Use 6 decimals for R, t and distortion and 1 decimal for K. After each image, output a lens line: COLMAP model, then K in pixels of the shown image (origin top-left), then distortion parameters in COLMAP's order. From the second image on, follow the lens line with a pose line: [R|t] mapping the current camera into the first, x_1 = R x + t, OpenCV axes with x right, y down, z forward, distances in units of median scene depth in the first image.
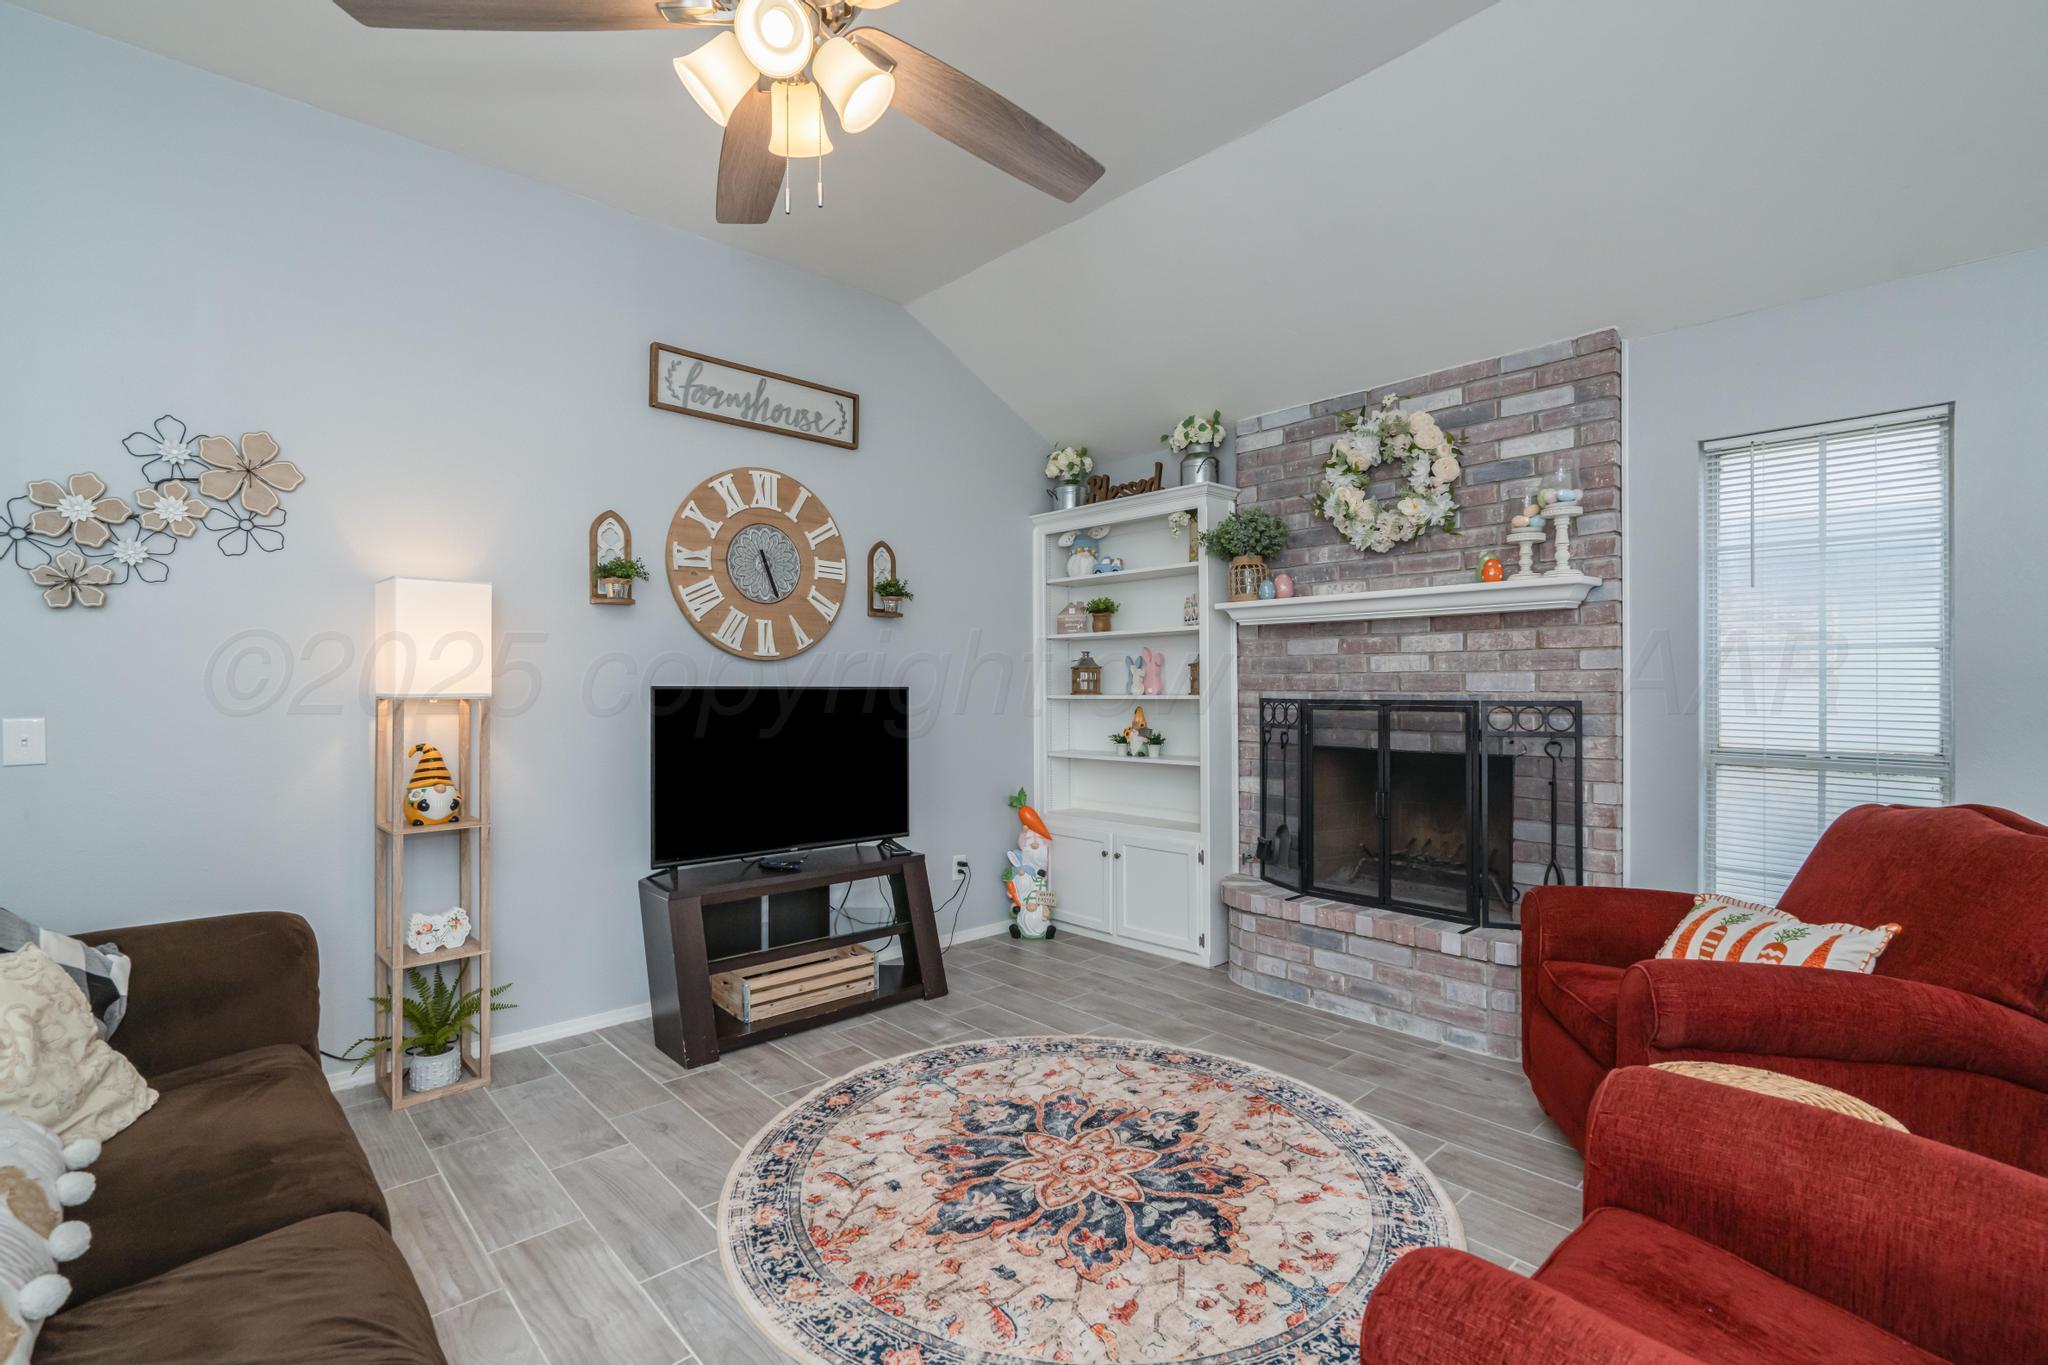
lens RADIAL K [[928.4, 0, 1017.8], [0, 928.4, 678.9], [0, 0, 1]] dist [-0.007831, 0.000245]
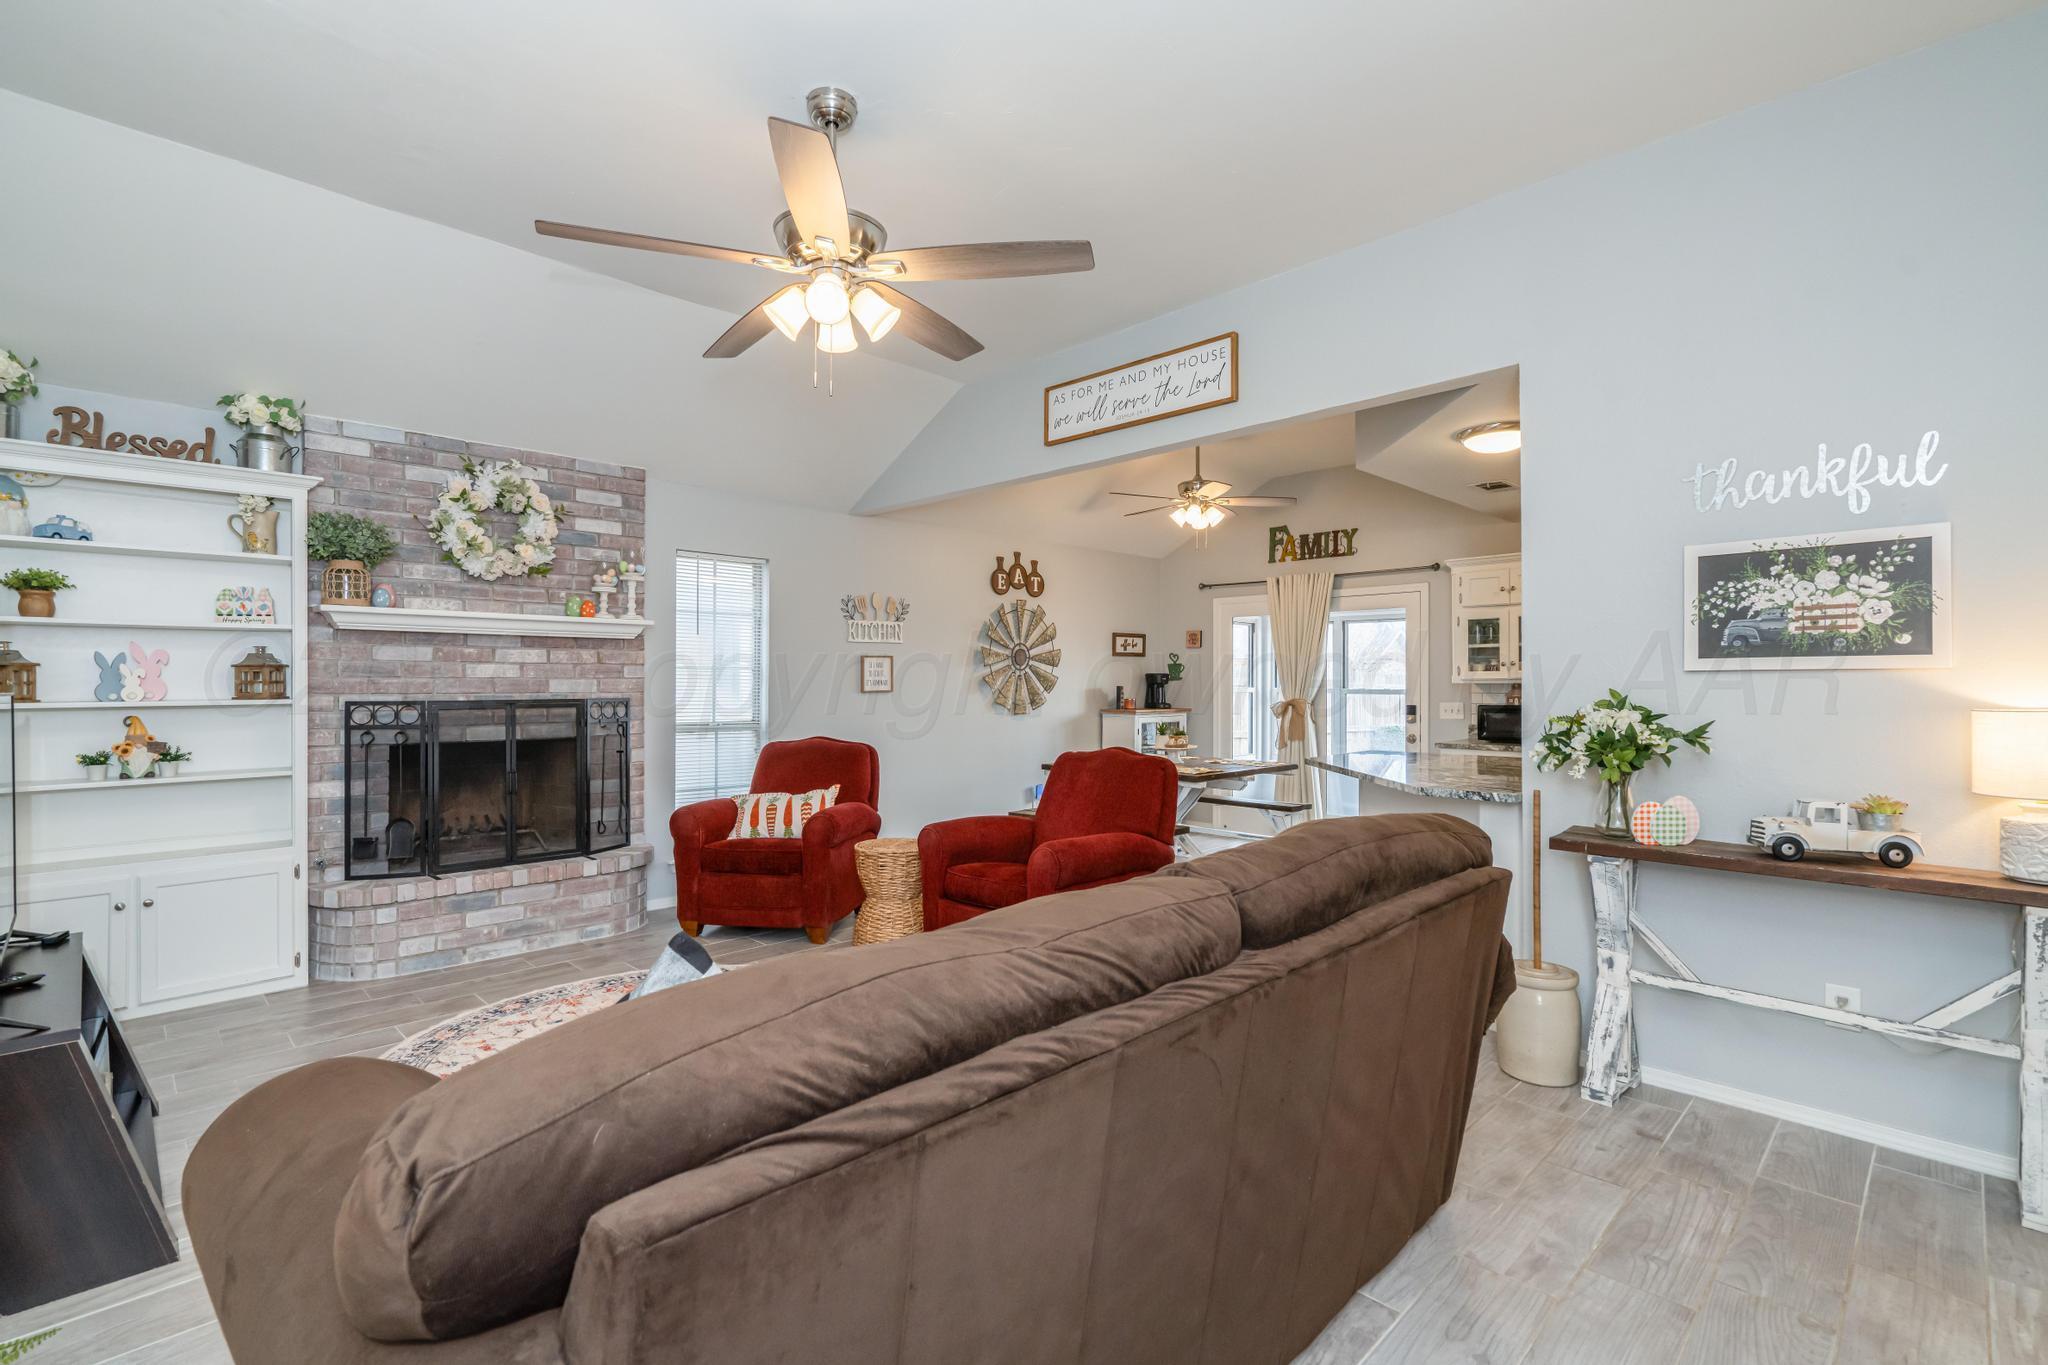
lens RADIAL K [[942.3, 0, 1023.5], [0, 942.3, 685.1], [0, 0, 1]] dist [-0.002071, -0.000205]
pose [[-0.049531, 0.001785, 0.998771, -0.969394], [-0.004961, 0.999986, -0.002033, 0.001536], [-0.998760, -0.005056, -0.049522, 0.382485]]
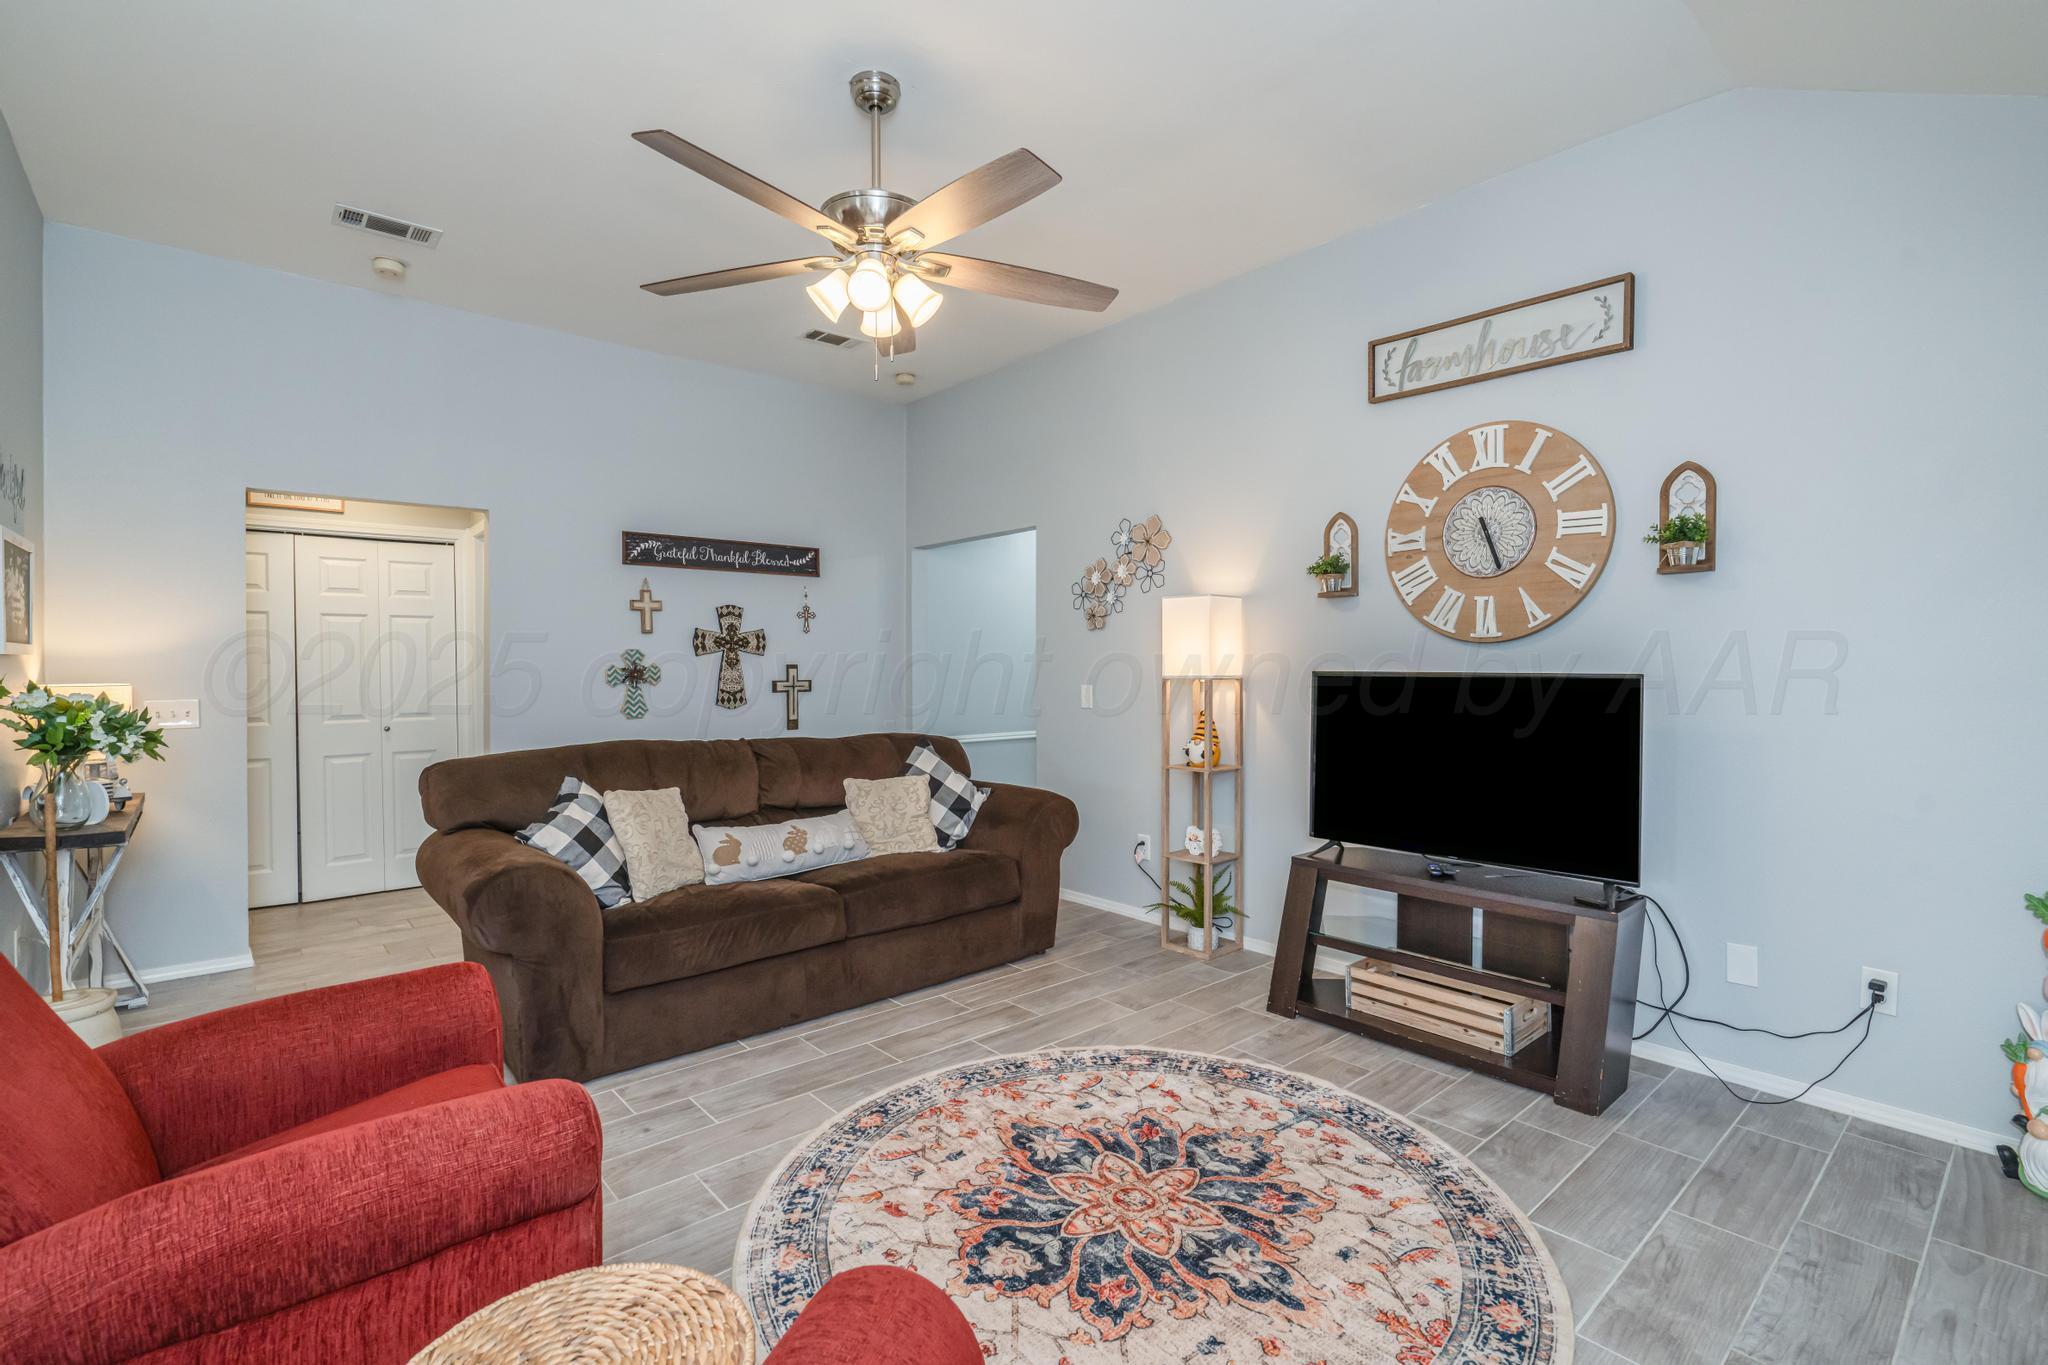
lens RADIAL K [[928.4, 0, 1014.9], [0, 928.4, 679.2], [0, 0, 1]] dist [-0.007831, 0.000245]
pose [[-0.032209, 0.017634, -0.999326, 0.699805], [0.009814, 0.999802, 0.017326, -0.005314], [0.999433, -0.009250, -0.032375, 0.657426]]
